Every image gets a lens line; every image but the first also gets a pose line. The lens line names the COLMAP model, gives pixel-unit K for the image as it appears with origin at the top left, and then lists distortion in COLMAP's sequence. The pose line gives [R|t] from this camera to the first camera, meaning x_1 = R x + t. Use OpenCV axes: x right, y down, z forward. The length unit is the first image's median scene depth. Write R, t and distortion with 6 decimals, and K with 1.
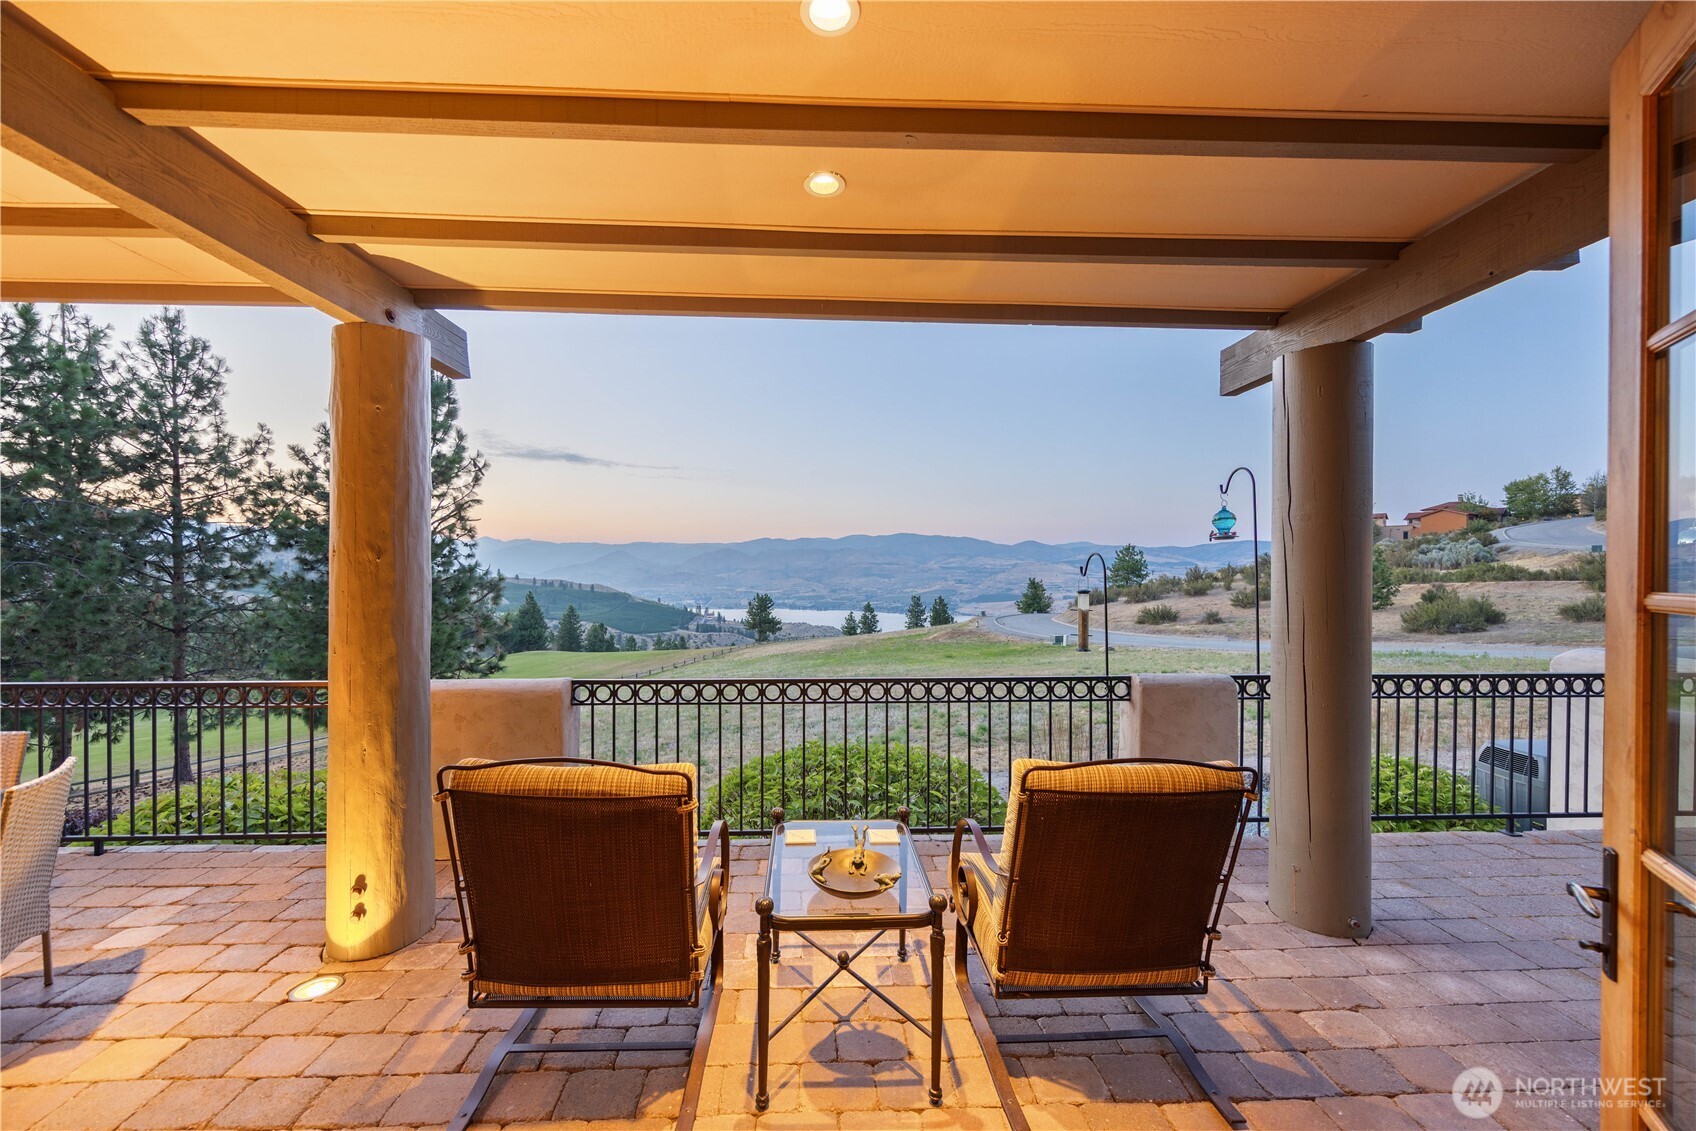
lens RADIAL K [[644.2, 0, 829.7], [0, 644.2, 585.7], [0, 0, 1]] dist [-0.006174, 0.000901]
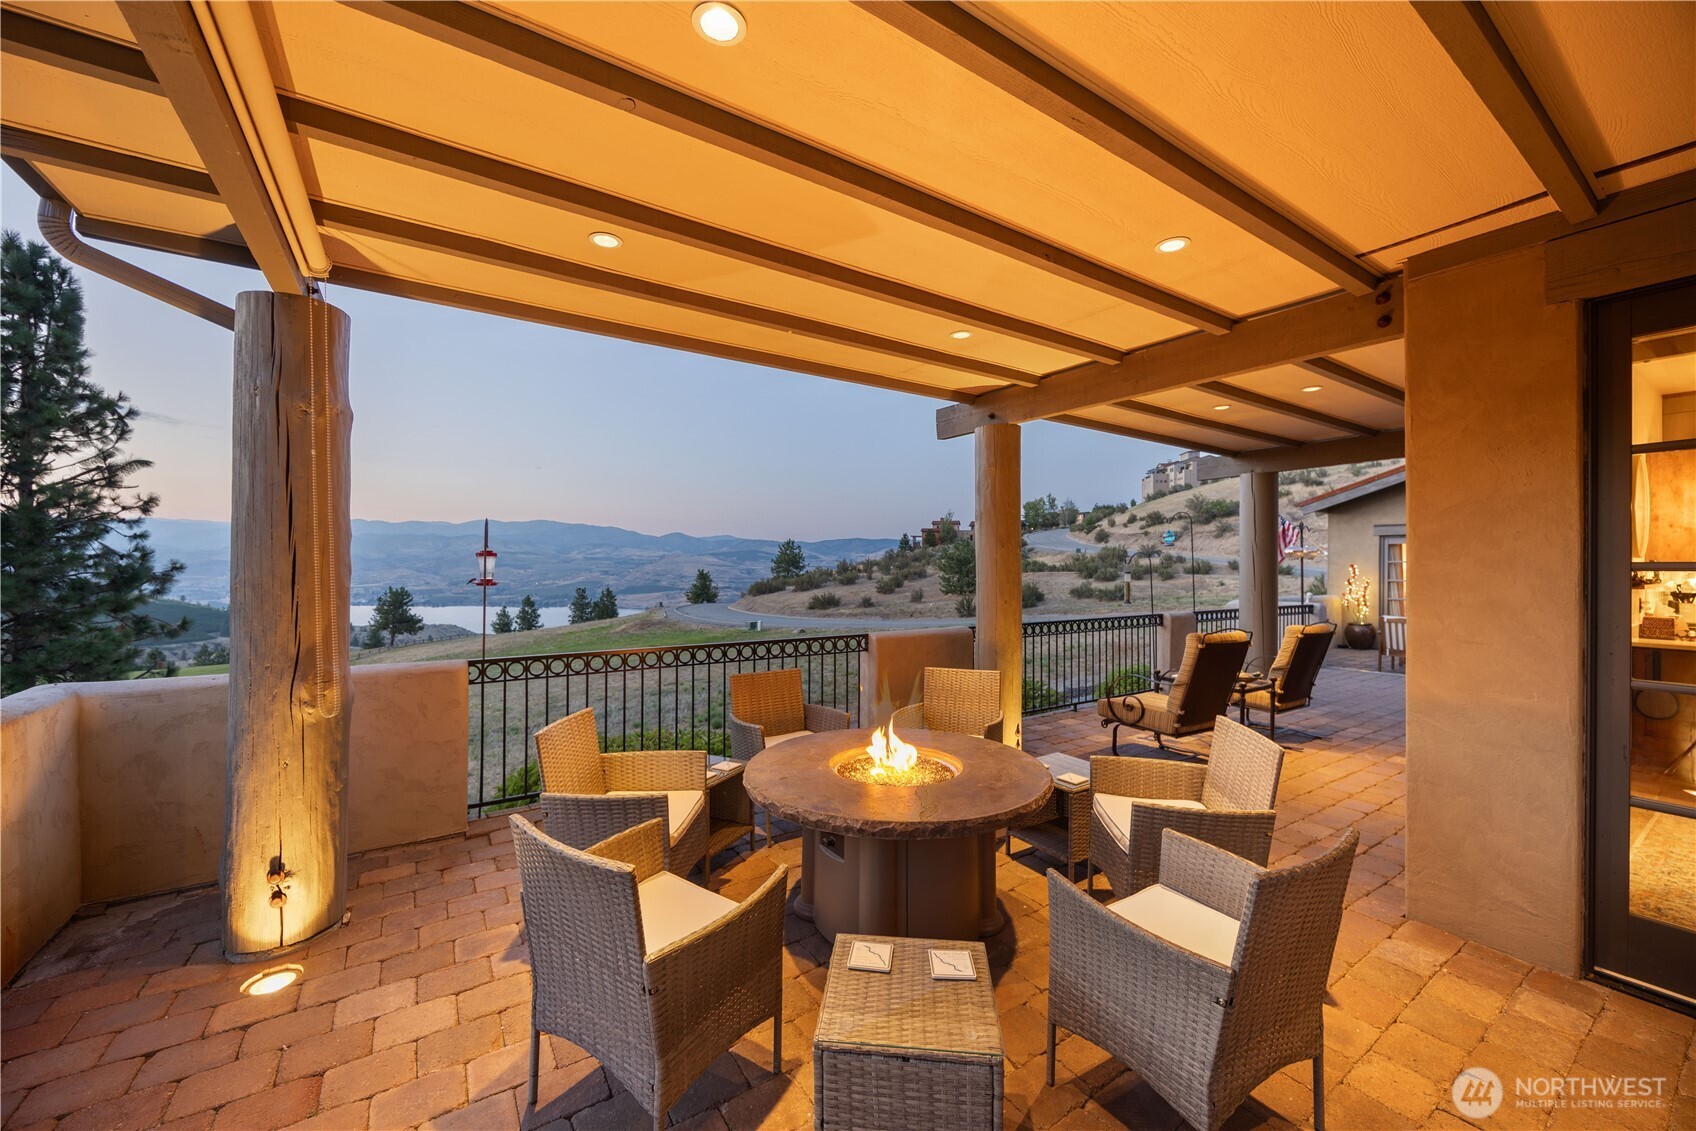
lens RADIAL K [[644.2, 0, 827.1], [0, 644.2, 566.7], [0, 0, 1]] dist [-0.006174, 0.000901]
pose [[0.866390, 0.004565, 0.499348, -0.177565], [0.003451, 0.999880, -0.015128, 0.001707], [-0.499357, 0.014830, 0.866269, -0.026408]]
